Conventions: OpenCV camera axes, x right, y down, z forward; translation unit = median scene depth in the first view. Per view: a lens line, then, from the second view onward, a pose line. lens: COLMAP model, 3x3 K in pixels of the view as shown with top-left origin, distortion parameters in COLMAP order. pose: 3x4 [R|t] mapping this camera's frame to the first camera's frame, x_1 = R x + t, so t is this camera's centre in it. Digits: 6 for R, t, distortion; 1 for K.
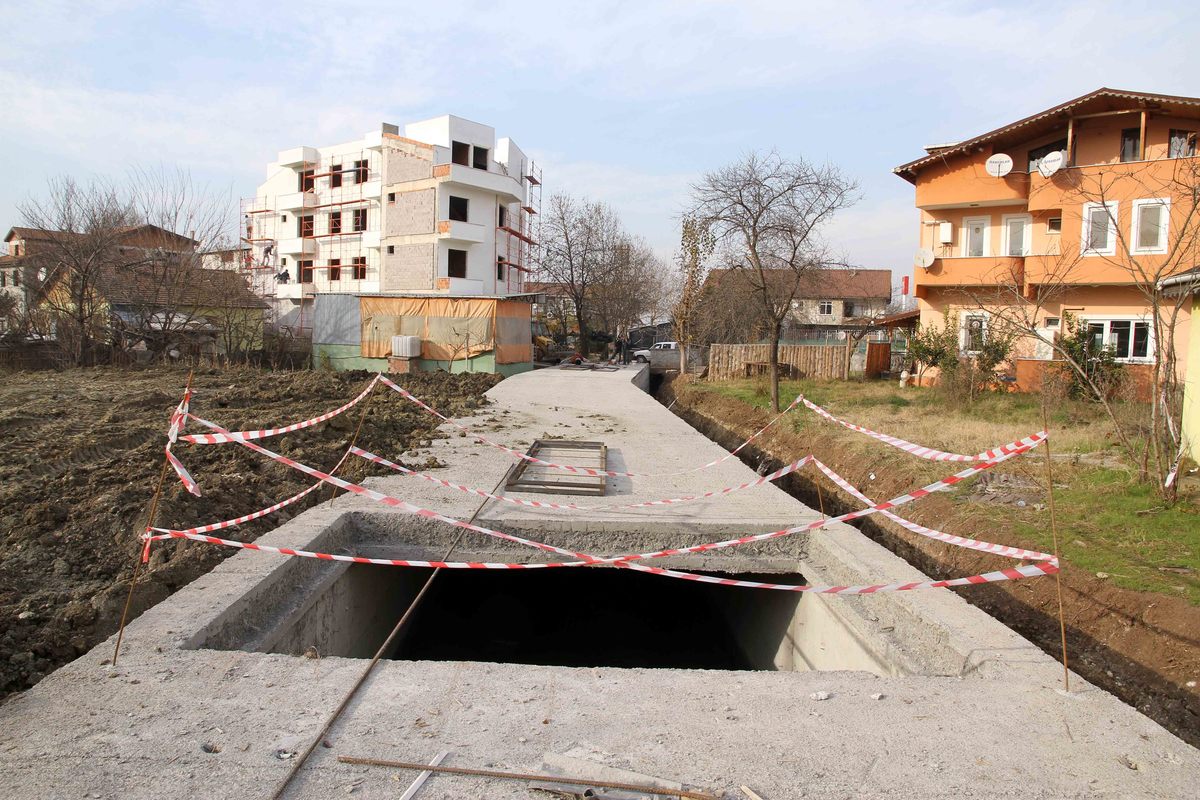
lens RADIAL K [[833.4, 0, 597.4], [0, 833.4, 399.2], [0, 0, 1]] dist [-0.098746, 0.081094]
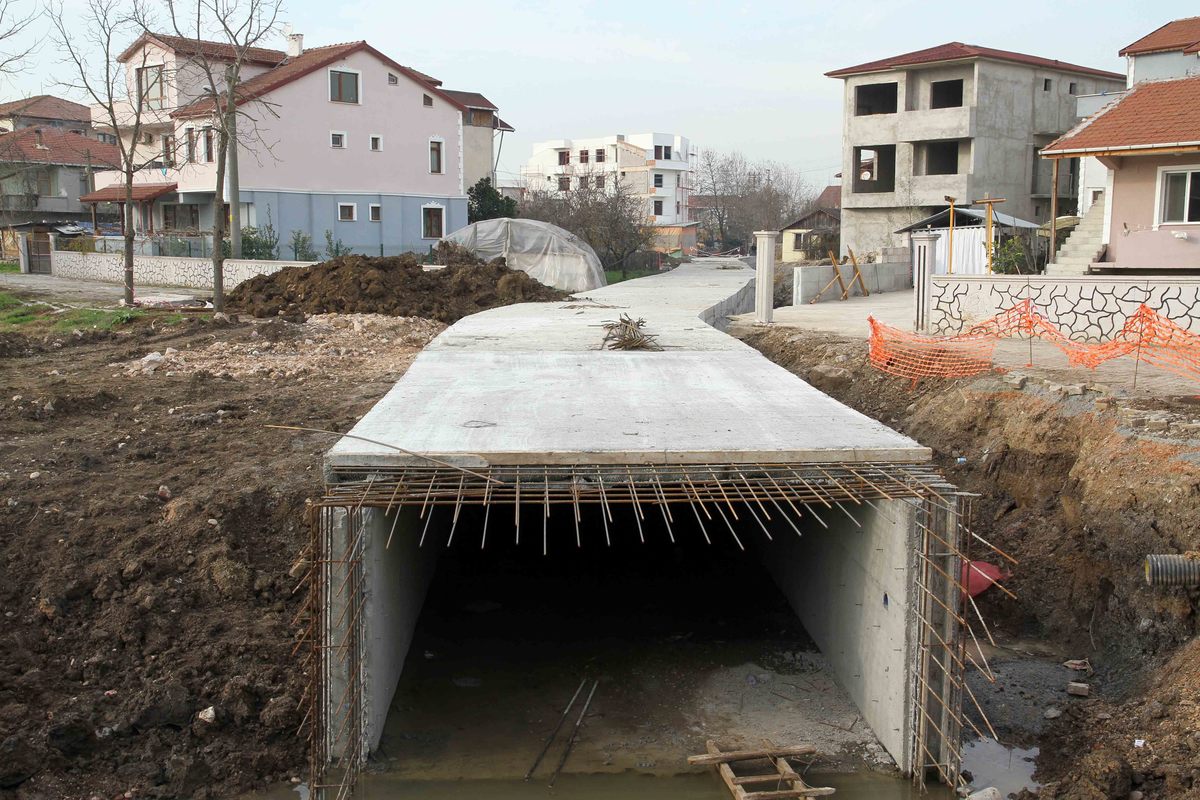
lens RADIAL K [[1292.7, 0, 600.0], [0, 1292.7, 400.0], [0, 0, 1]] dist [0.029672, 0.039025]
pose [[0.991471, -0.013212, -0.129655, 0.089825], [0.019041, 0.998858, 0.043823, 0.157363], [0.128928, -0.045918, 0.990590, -2.077524]]
